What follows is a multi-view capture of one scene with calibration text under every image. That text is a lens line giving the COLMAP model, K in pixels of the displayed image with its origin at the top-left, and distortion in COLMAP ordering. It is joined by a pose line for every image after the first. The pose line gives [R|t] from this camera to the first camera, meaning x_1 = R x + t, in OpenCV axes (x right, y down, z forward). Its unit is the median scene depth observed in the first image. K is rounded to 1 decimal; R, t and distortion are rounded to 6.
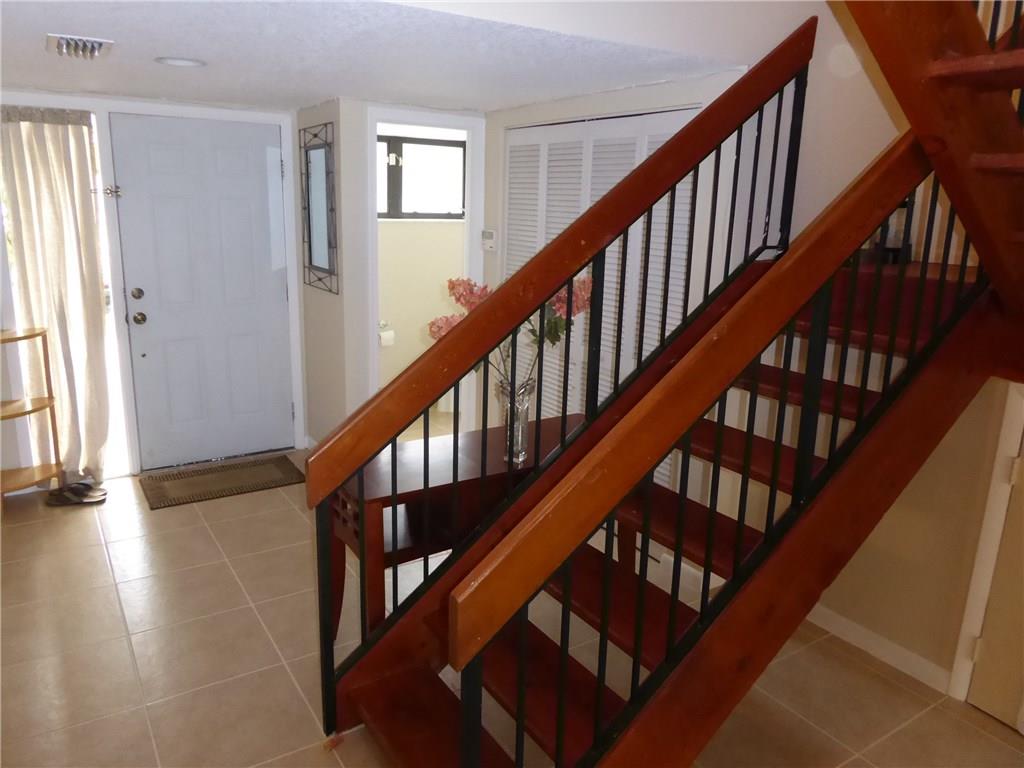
lens RADIAL K [[754.2, 0, 514.3], [0, 754.2, 379.4], [0, 0, 1]] dist [-0.014089, -0.004477]
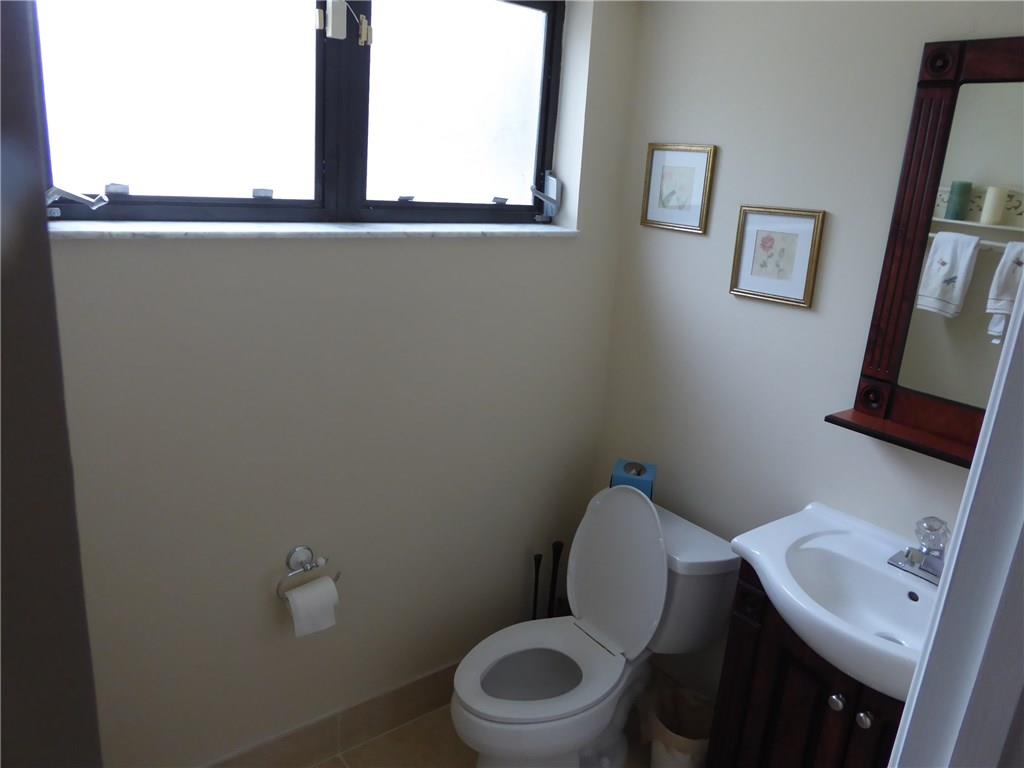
lens RADIAL K [[754.2, 0, 511.0], [0, 754.2, 383.1], [0, 0, 1]] dist [-0.014089, -0.004477]
pose [[0.995575, 0.017718, 0.092283, -0.191140], [-0.022389, 0.998507, 0.049829, -0.267573], [-0.091262, -0.051675, 0.994485, 1.120635]]
